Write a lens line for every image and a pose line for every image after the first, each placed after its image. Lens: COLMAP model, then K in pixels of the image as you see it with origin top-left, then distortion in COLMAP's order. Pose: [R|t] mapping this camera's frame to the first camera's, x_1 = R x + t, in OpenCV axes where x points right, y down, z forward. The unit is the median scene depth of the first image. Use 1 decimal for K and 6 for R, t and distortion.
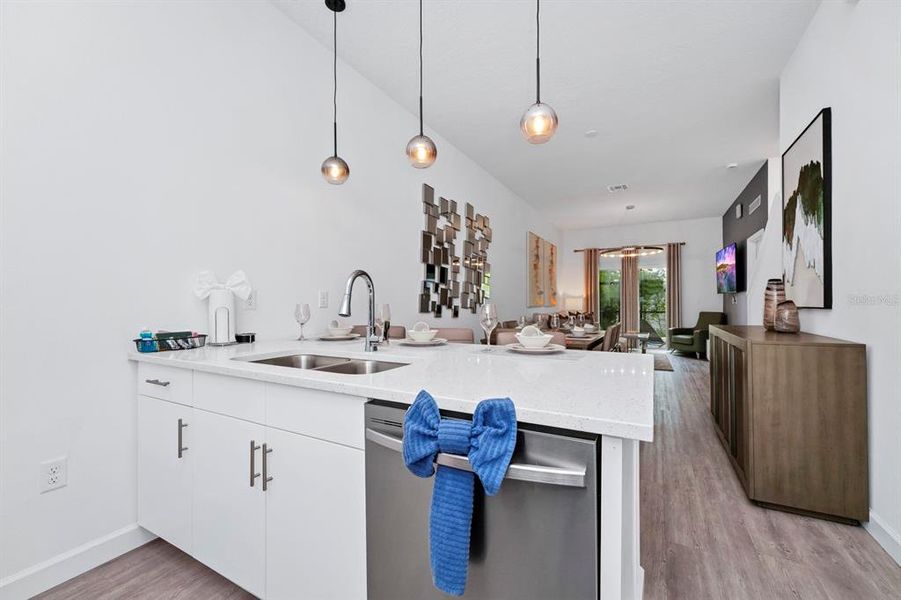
lens RADIAL K [[364.8, 0, 453.0], [0, 364.8, 302.9], [0, 0, 1]] dist [-0.001547, -0.000042]
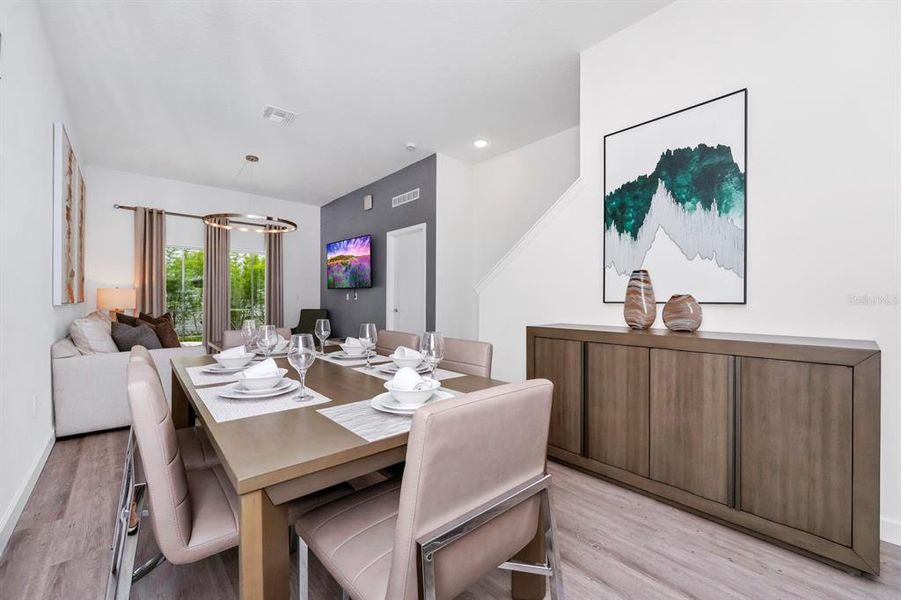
lens RADIAL K [[364.8, 0, 453.0], [0, 364.8, 302.9], [0, 0, 1]] dist [-0.001547, -0.000042]
pose [[0.344323, -0.000207, 0.938851, -0.025770], [-0.007921, 0.999964, 0.003125, 0.004443], [-0.938818, -0.008512, 0.344309, 0.350936]]
